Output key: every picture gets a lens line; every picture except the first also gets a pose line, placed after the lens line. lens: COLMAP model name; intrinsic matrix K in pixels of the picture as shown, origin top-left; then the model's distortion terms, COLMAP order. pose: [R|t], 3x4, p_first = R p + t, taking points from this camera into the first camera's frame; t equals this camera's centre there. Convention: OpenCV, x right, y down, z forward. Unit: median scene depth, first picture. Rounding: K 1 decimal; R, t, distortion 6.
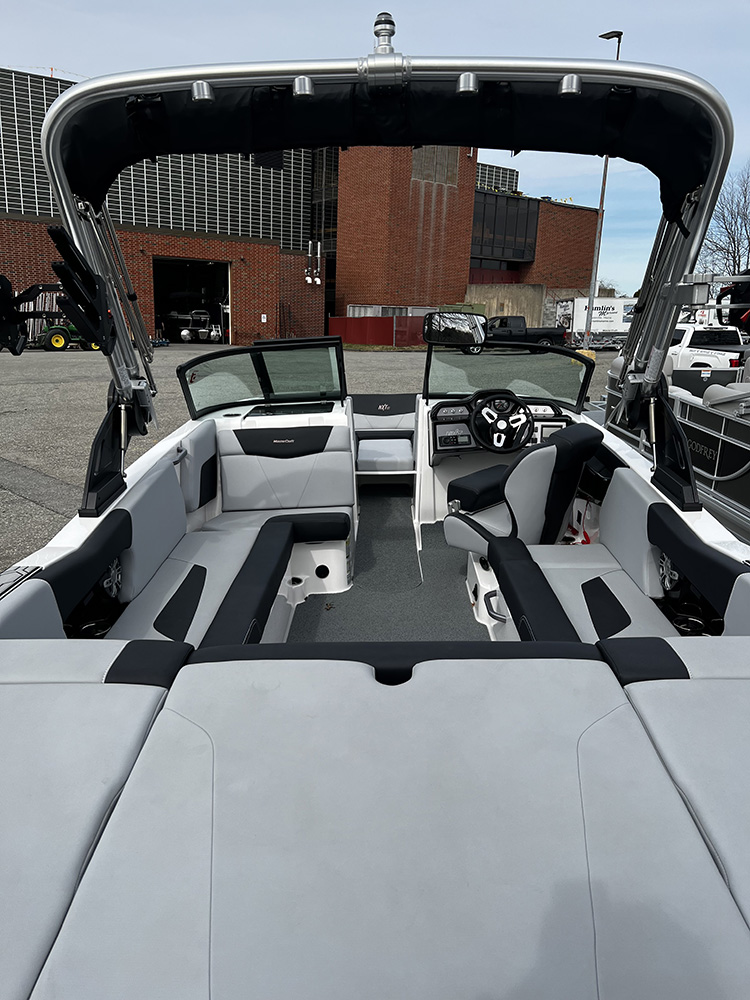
lens RADIAL K [[743.2, 0, 375.0], [0, 743.2, 500.0], [0, 0, 1]] dist [0.036676, -0.045097]
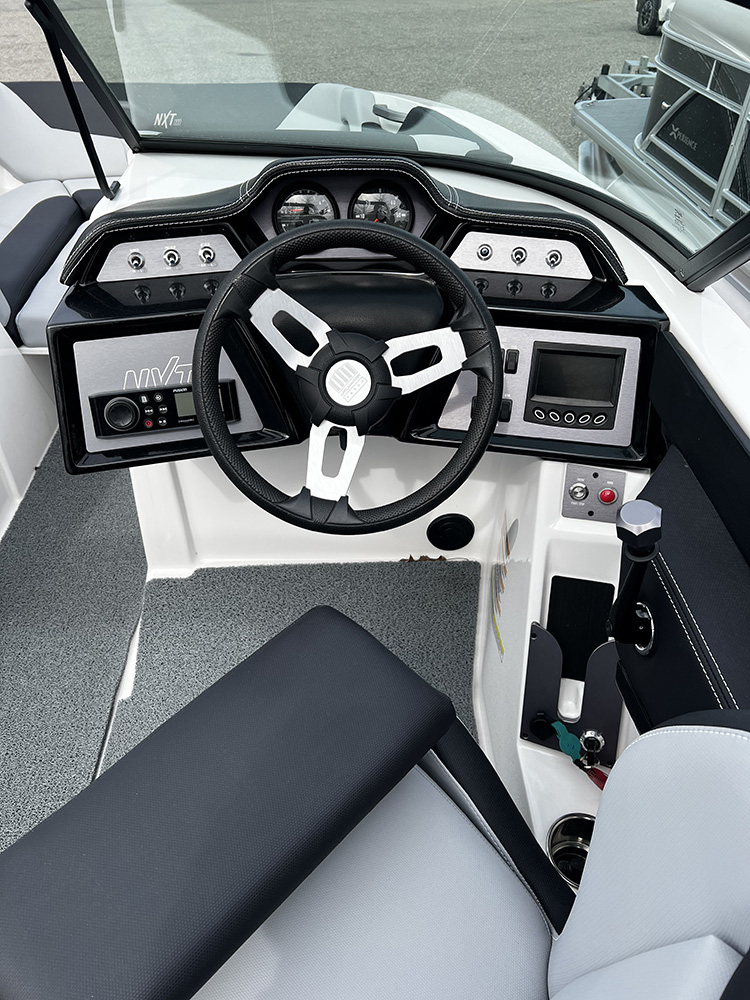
lens RADIAL K [[741.8, 0, 373.4], [0, 741.8, 491.0], [0, 0, 1]] dist [0.065196, -0.084793]
pose [[0.998976, -0.006222, 0.044821, 0.167113], [-0.012046, 0.918194, 0.395948, -0.154538], [-0.043618, -0.396082, 0.917179, 0.793243]]
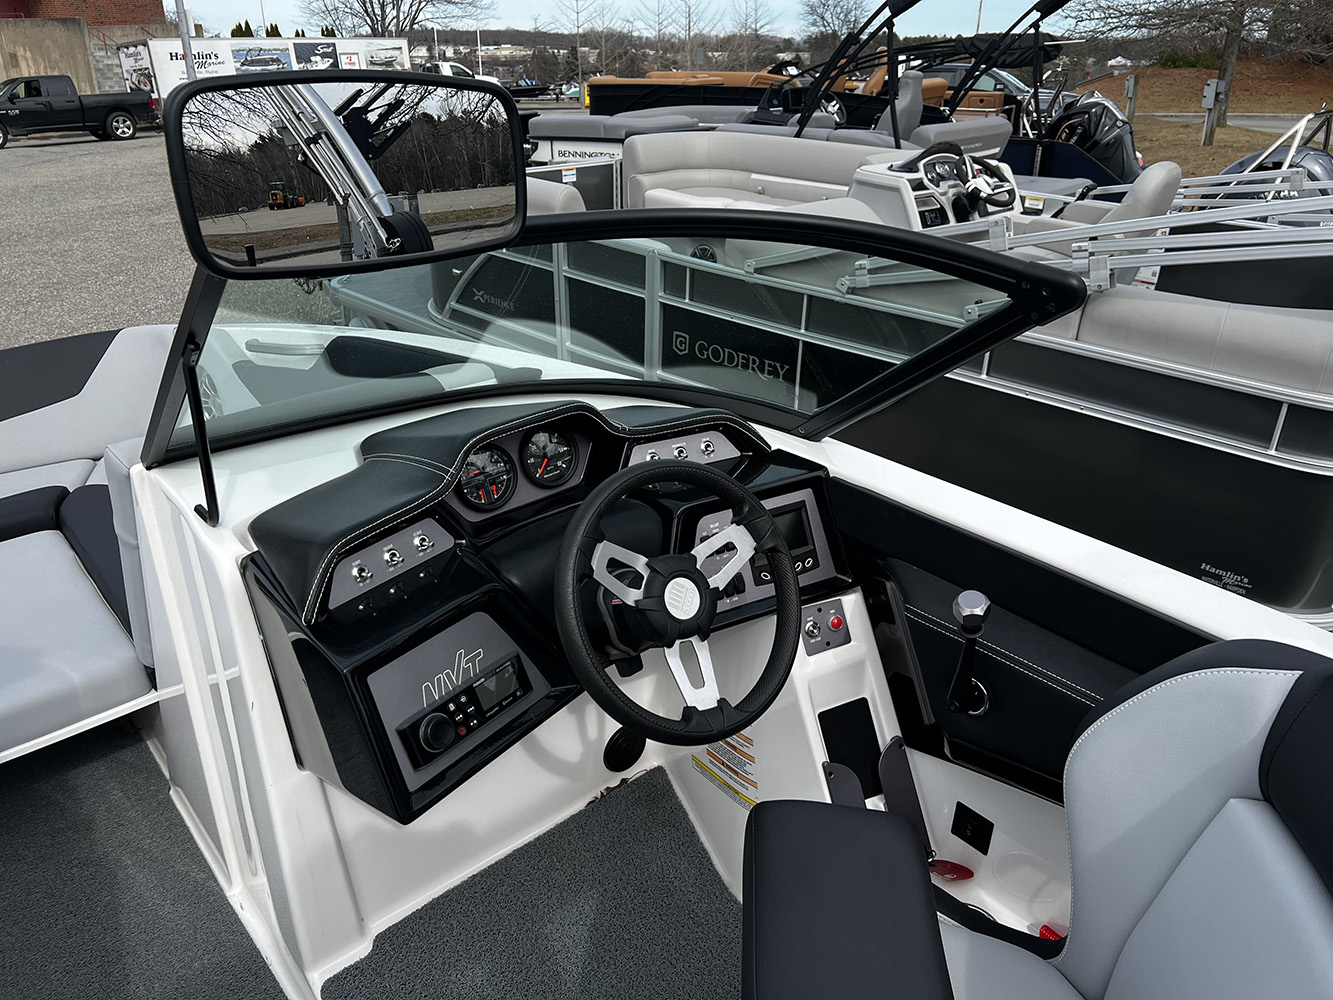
lens RADIAL K [[988.8, 0, 661.9], [0, 988.8, 499.0], [0, 0, 1]] dist [0.065196, -0.084793]
pose [[0.758440, -0.285225, 0.586017, -0.000663], [0.184333, 0.956318, 0.226887, -0.197757], [-0.625132, -0.064058, 0.777886, 0.768689]]
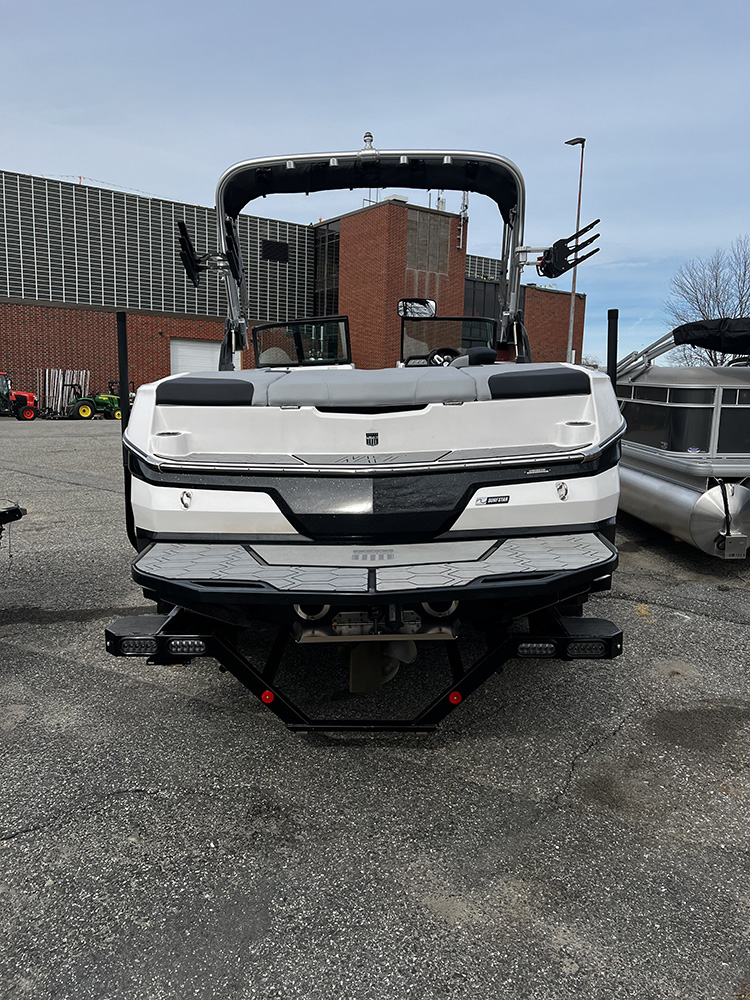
lens RADIAL K [[743.2, 0, 375.0], [0, 743.2, 500.0], [0, 0, 1]] dist [0.036676, -0.045097]
pose [[0.999909, -0.013392, -0.001836, 0.010463], [0.013100, 0.993553, -0.112611, 0.343678], [0.003332, 0.112577, 0.993637, -0.543385]]
